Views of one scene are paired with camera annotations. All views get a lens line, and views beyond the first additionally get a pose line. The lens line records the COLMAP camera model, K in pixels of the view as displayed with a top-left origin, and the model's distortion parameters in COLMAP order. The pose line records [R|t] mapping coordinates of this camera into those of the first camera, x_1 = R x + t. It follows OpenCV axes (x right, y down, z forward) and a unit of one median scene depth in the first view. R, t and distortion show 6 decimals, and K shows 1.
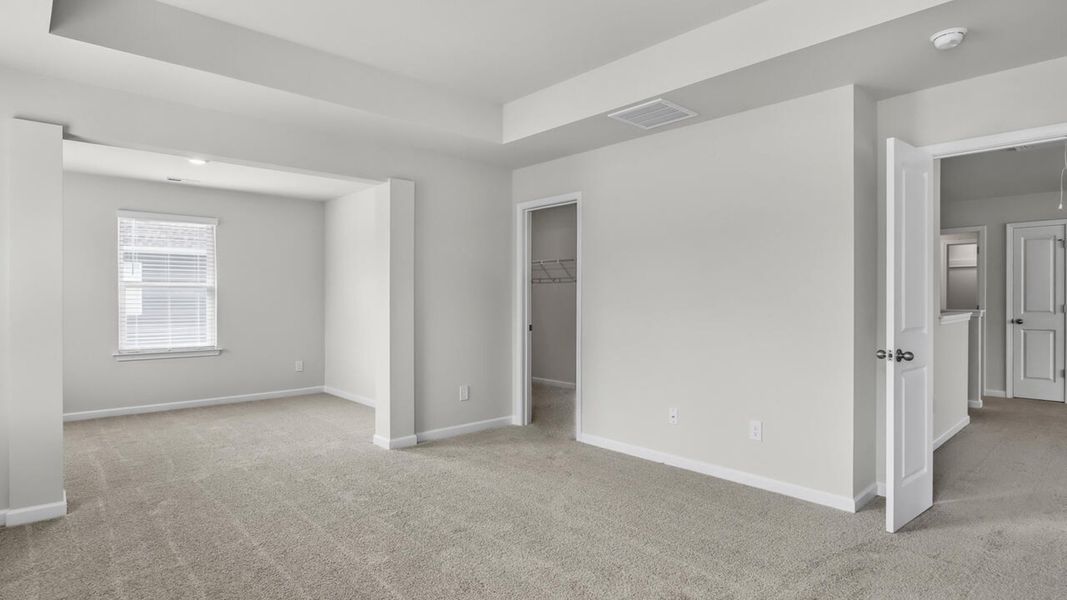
lens RADIAL K [[546.9, 0, 534.7], [0, 546.9, 293.8], [0, 0, 1]] dist [-0.001521, -0.000421]
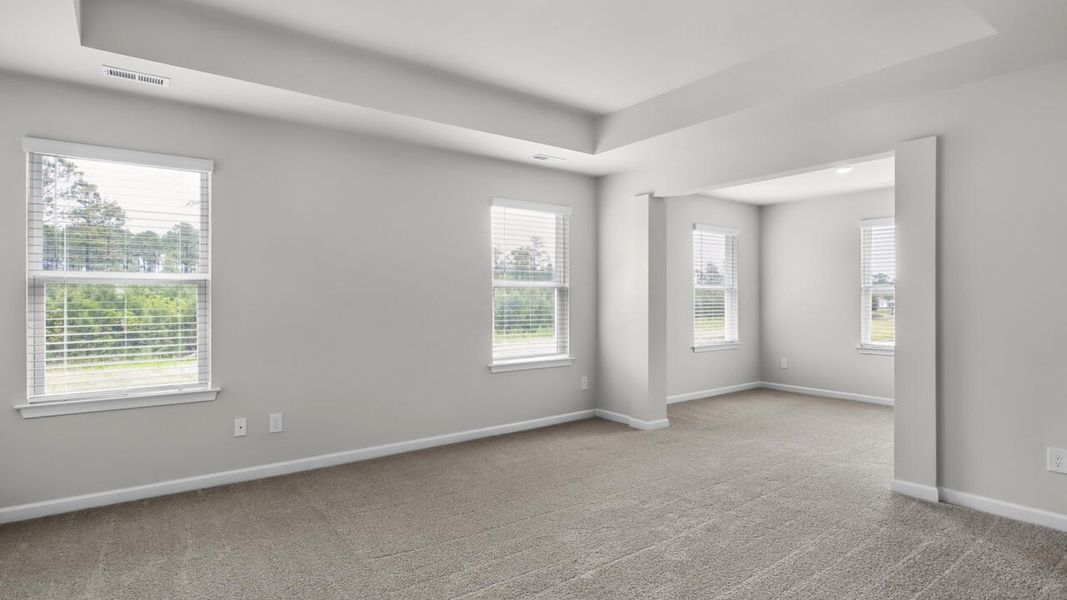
lens RADIAL K [[546.9, 0, 534.7], [0, 546.9, 293.8], [0, 0, 1]] dist [-0.001521, -0.000421]
pose [[-0.113683, -0.005958, -0.993499, 0.548735], [-0.000612, 0.999982, -0.005927, 0.008328], [0.993517, -0.000066, -0.113685, 0.561207]]
